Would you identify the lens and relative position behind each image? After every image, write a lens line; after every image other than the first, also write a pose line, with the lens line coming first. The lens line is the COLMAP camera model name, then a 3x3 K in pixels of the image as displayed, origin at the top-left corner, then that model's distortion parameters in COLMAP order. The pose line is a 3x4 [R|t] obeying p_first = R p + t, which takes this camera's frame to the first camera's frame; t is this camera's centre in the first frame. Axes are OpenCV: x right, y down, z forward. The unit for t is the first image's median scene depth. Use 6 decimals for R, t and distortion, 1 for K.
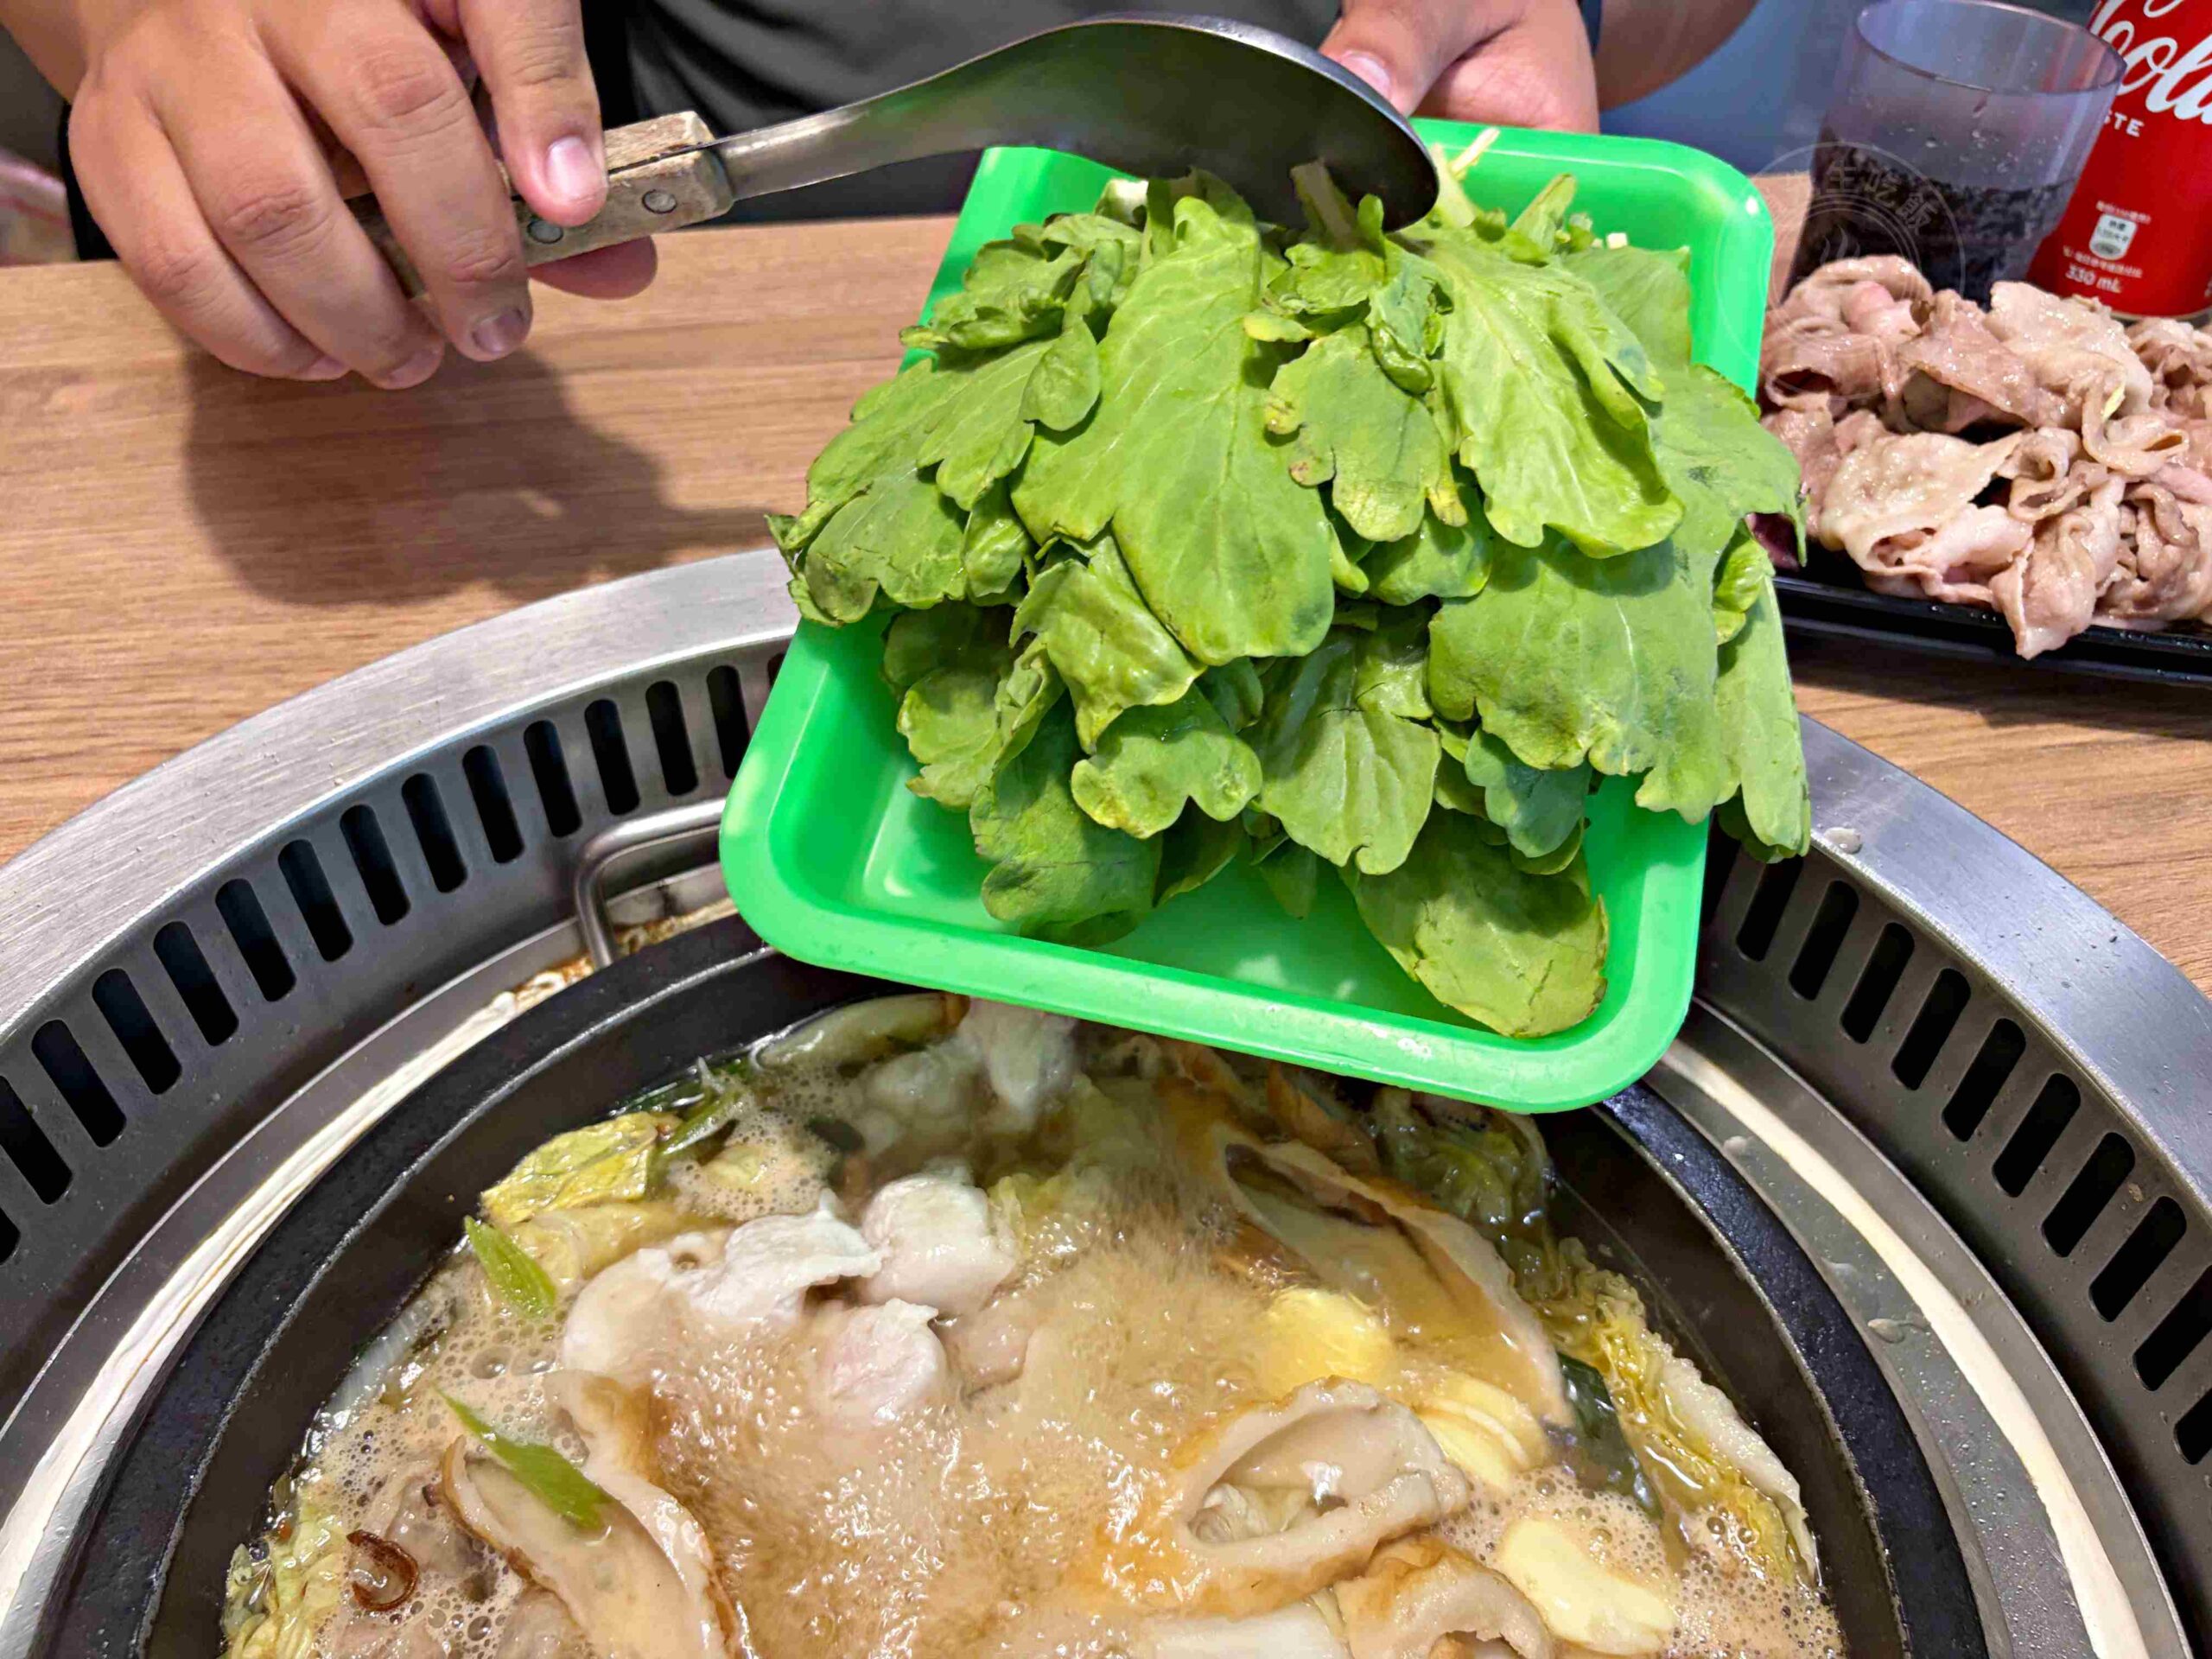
lens RADIAL K [[1700.2, 0, 1118.1], [0, 1700.2, 831.0], [0, 0, 1]] dist [0.036526, -0.052676]
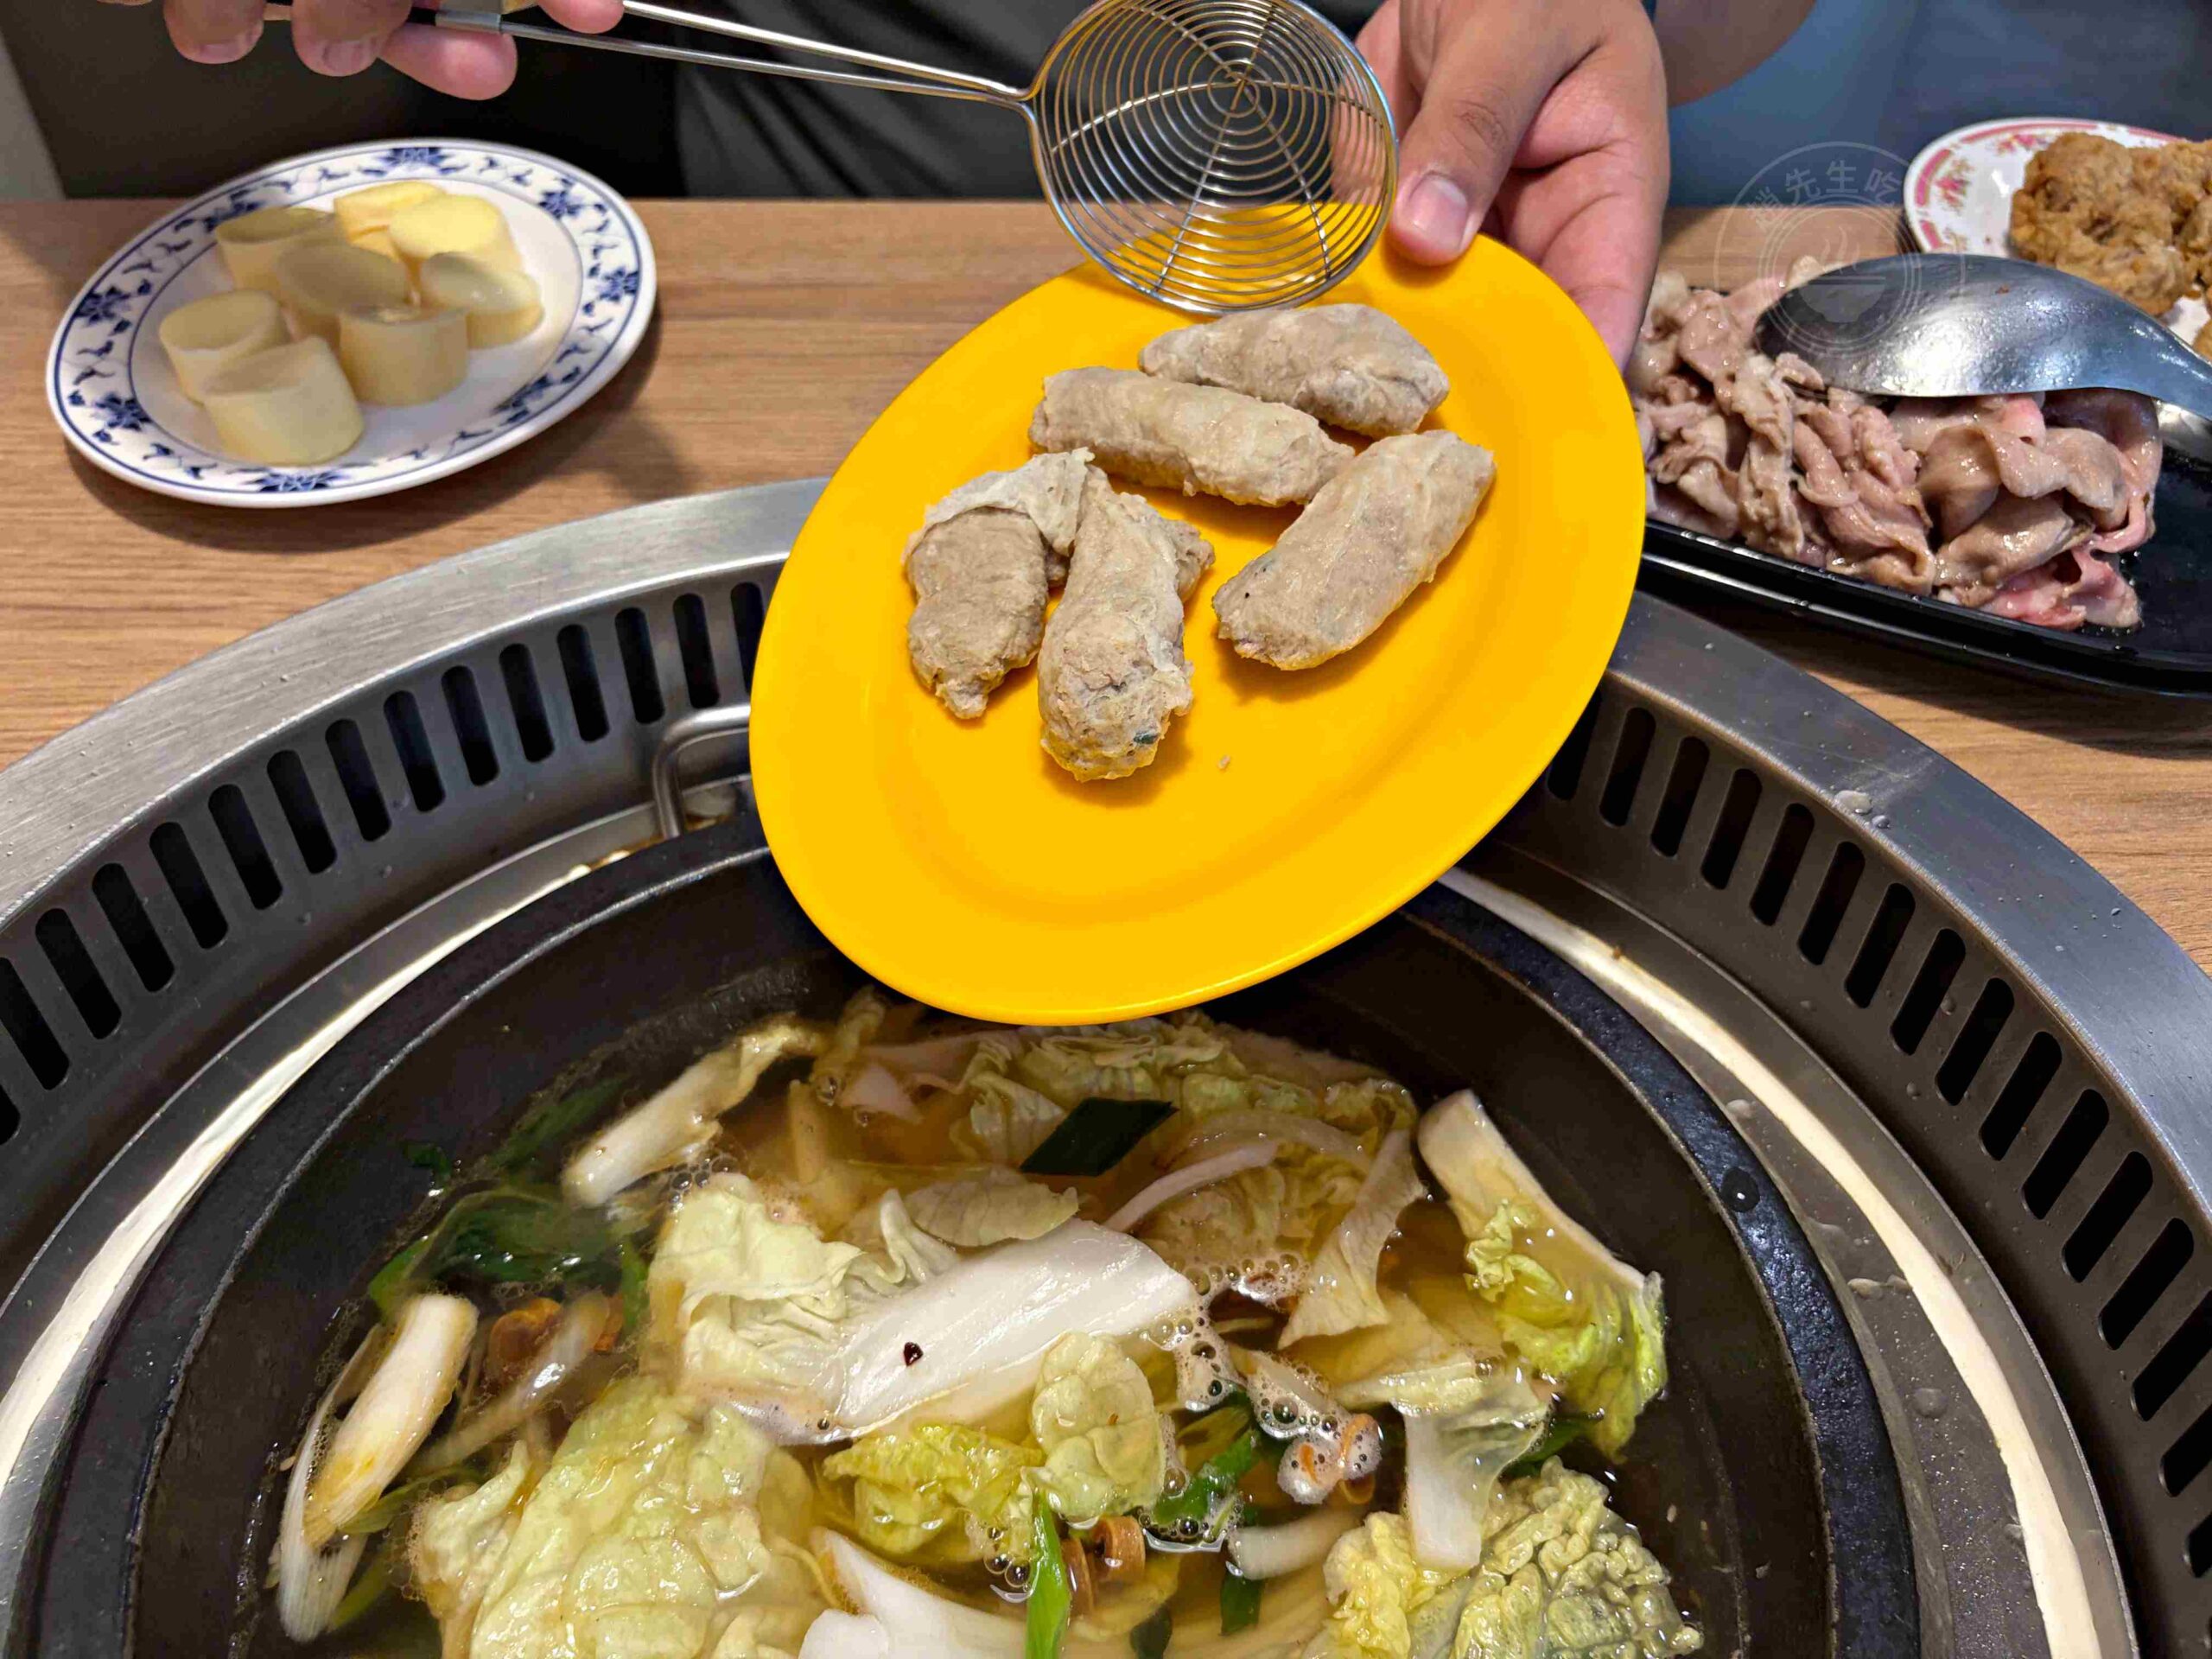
lens RADIAL K [[1700.2, 0, 1113.9], [0, 1700.2, 837.6], [0, 0, 1]] dist [0.036526, -0.052676]
pose [[0.993667, 0.079634, -0.079269, 0.066092], [-0.082095, 0.996223, -0.028277, 0.091381], [0.076718, 0.034606, 0.996452, -0.051926]]
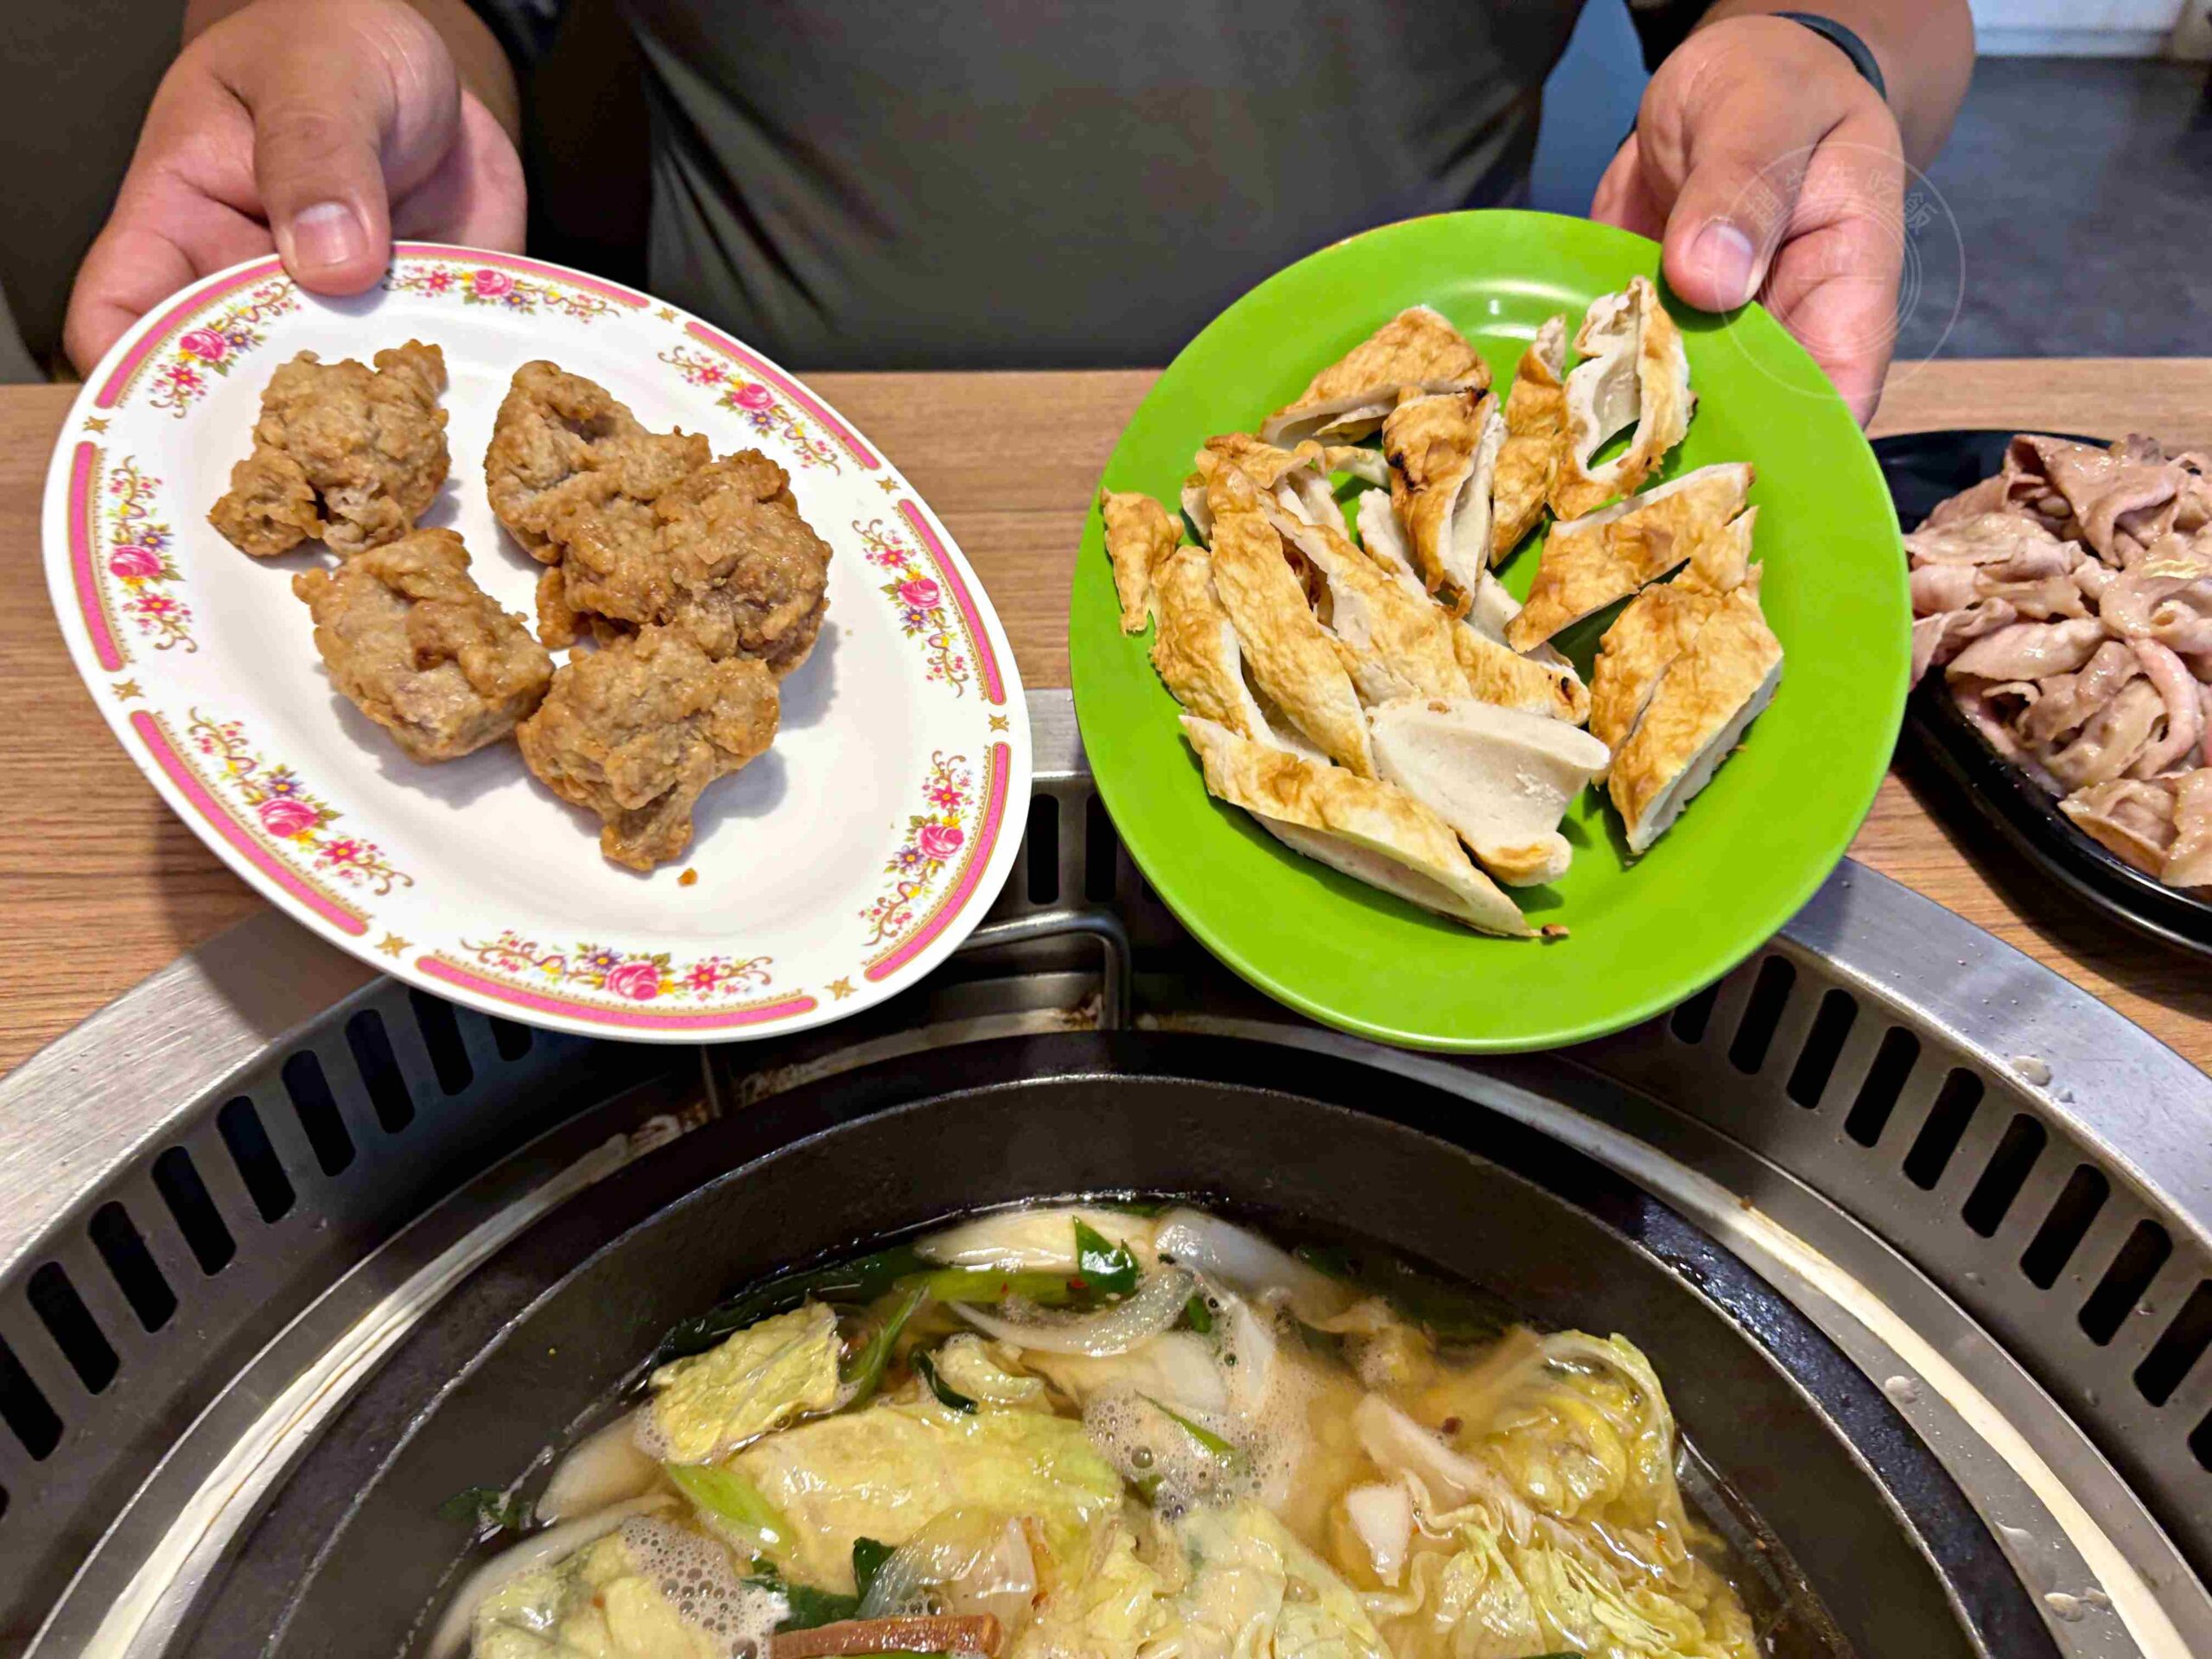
lens RADIAL K [[1700.2, 0, 1119.2], [0, 1700.2, 835.5], [0, 0, 1]] dist [0.036526, -0.052676]
pose [[0.996983, 0.055448, -0.054318, -0.031783], [-0.059174, 0.995820, -0.069572, -0.028010], [0.050234, 0.072576, 0.996097, 0.026637]]
